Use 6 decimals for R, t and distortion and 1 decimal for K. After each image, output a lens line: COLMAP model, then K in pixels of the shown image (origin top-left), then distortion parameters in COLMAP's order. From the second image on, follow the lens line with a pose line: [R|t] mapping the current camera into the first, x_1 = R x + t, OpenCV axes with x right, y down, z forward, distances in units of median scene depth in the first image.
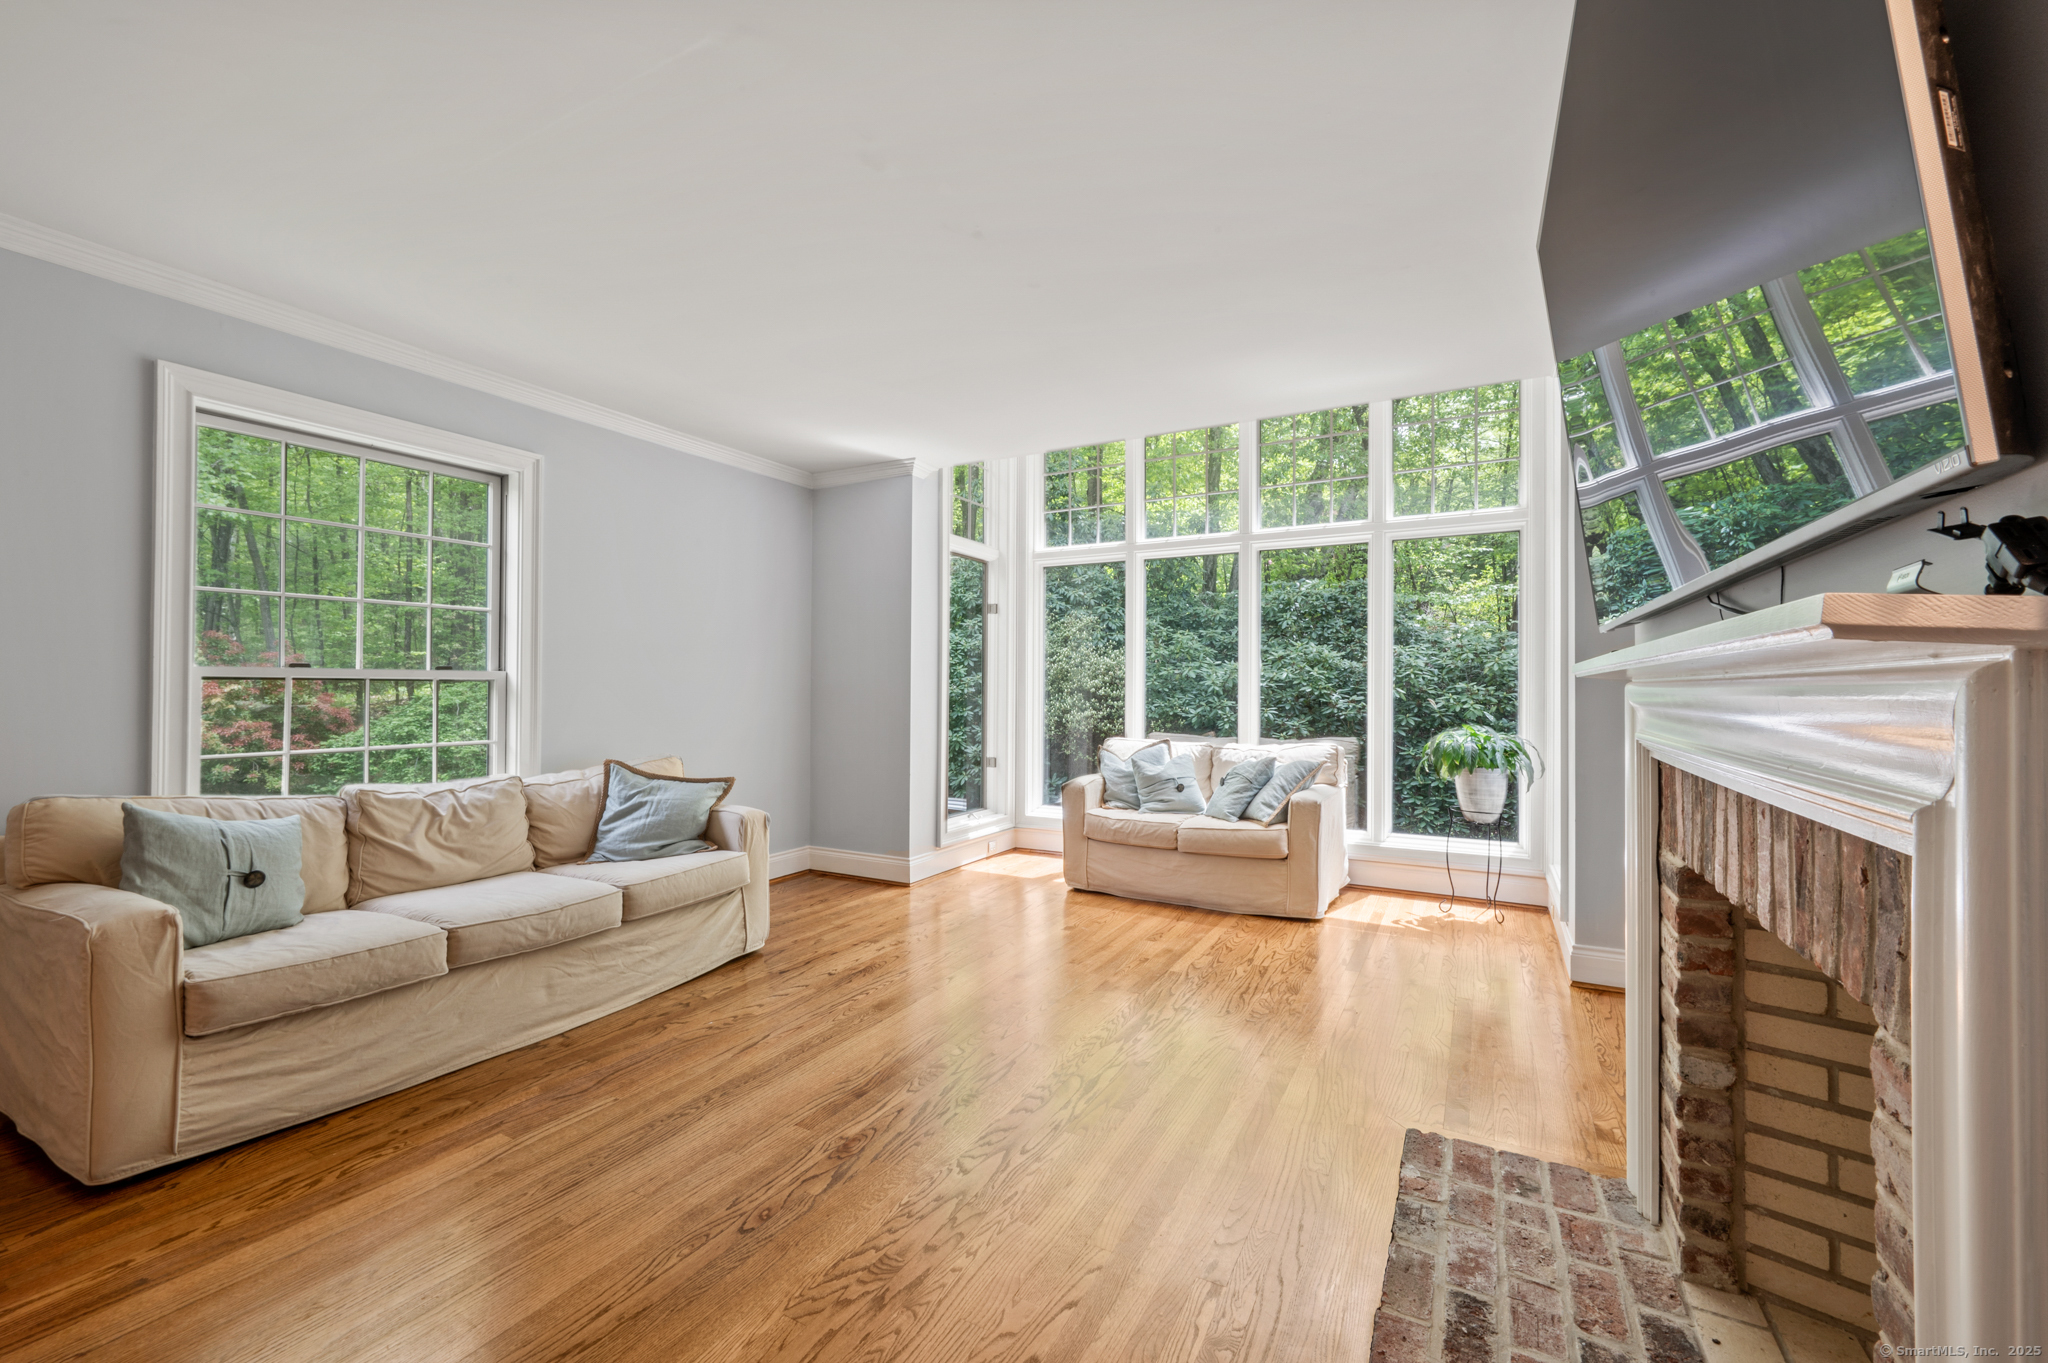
lens RADIAL K [[813.4, 0, 1029.1], [0, 813.4, 679.6], [0, 0, 1]] dist [-0.001716, -0.000214]
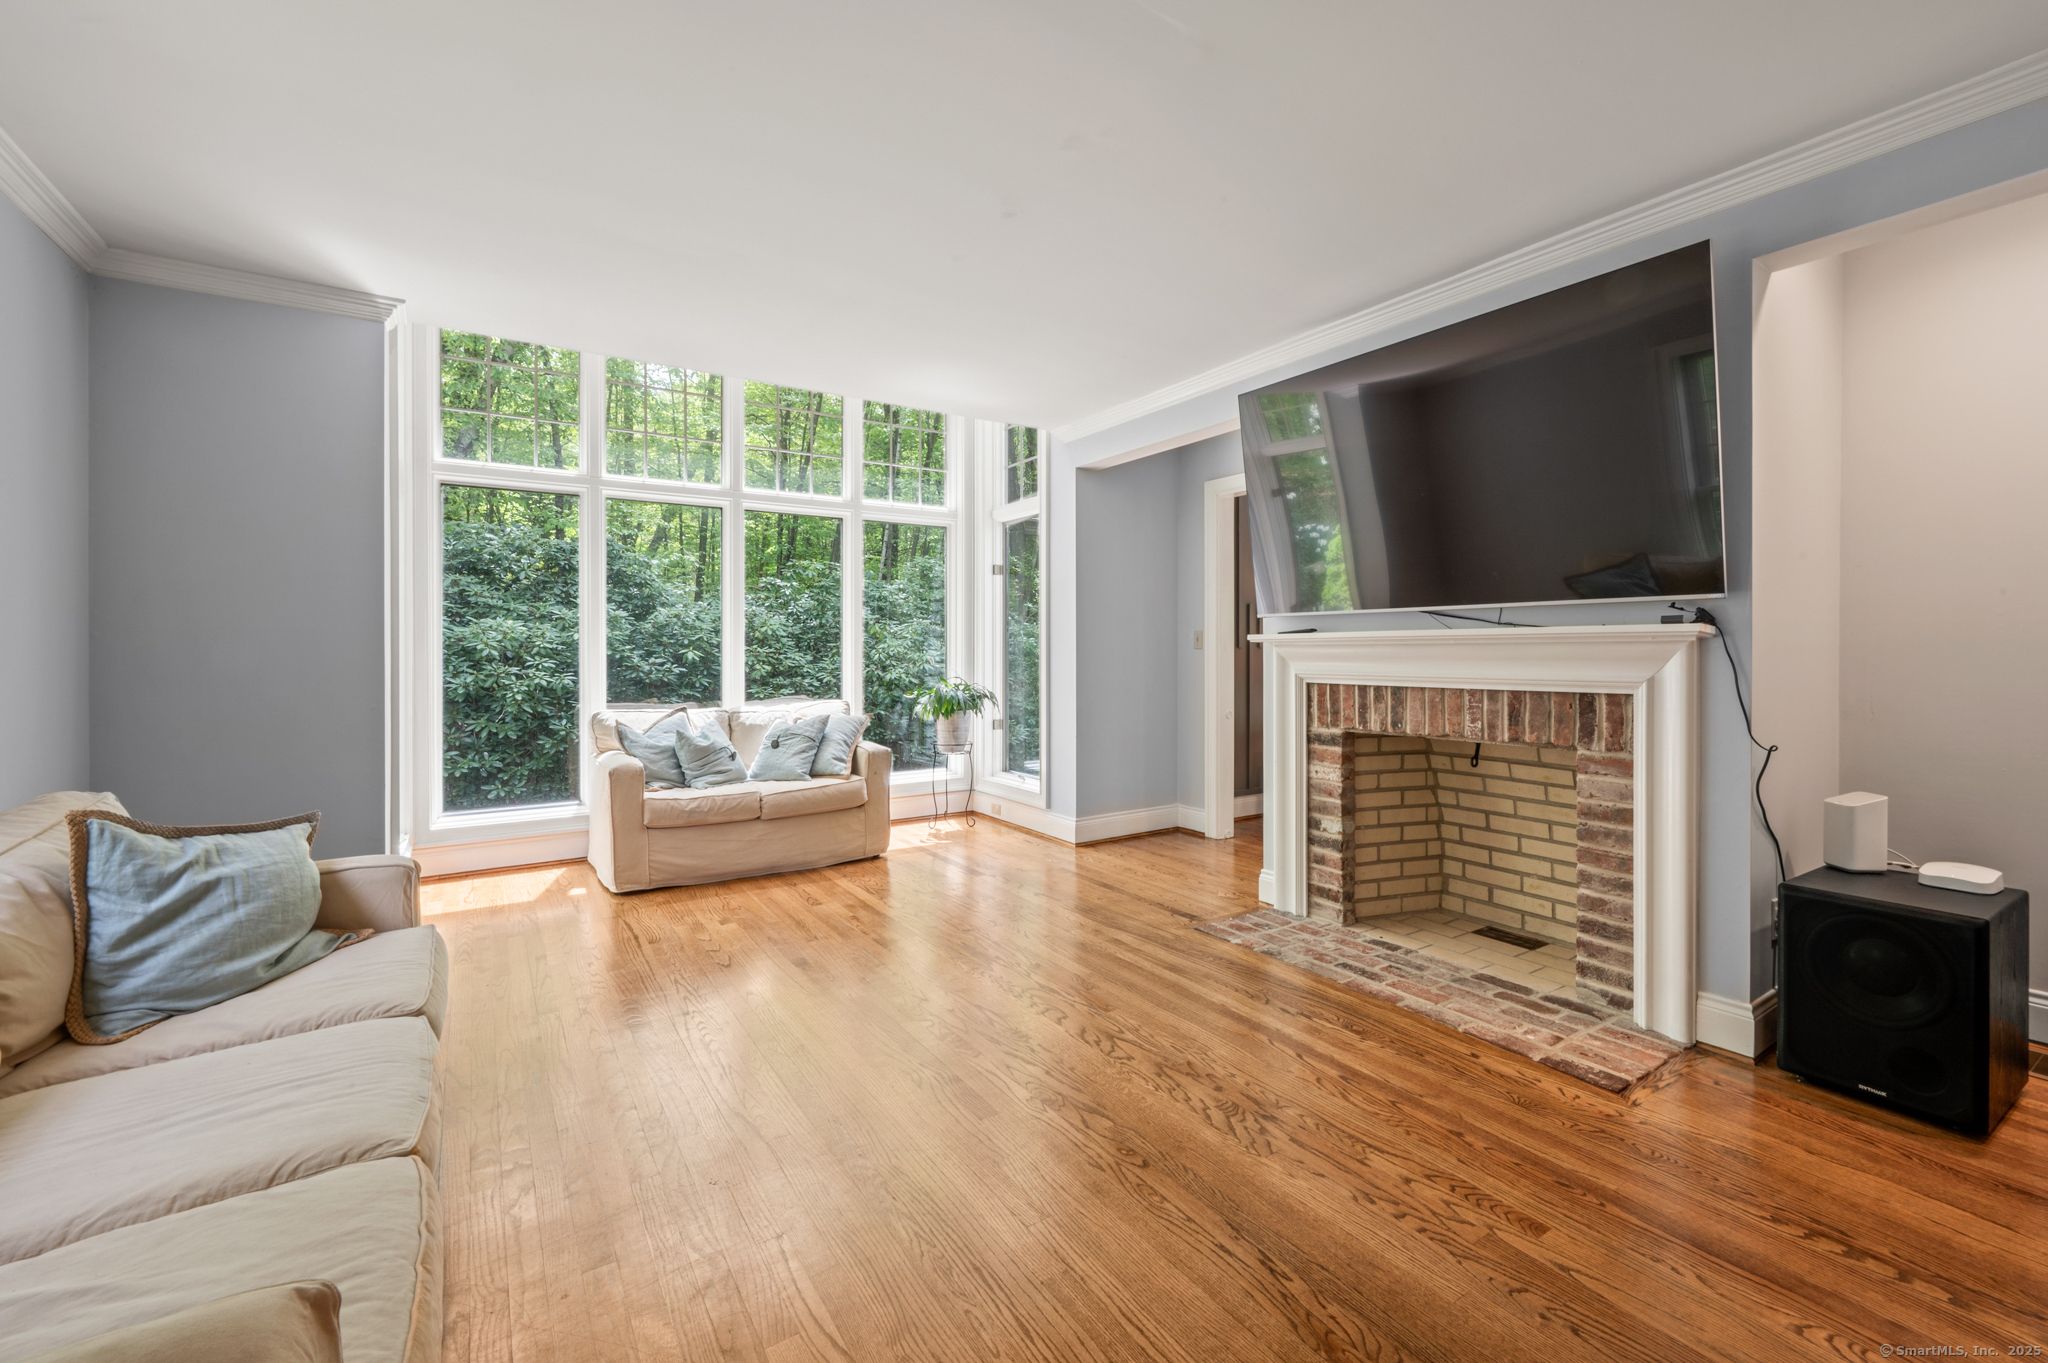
lens RADIAL K [[845.3, 0, 1043.7], [0, 845.3, 651.6], [0, 0, 1]] dist [0.000895, -0.000203]
pose [[0.467170, -0.006190, 0.884146, -0.649701], [-0.006302, 0.999927, 0.010331, -0.000014], [-0.884145, -0.010399, 0.467096, 0.286940]]
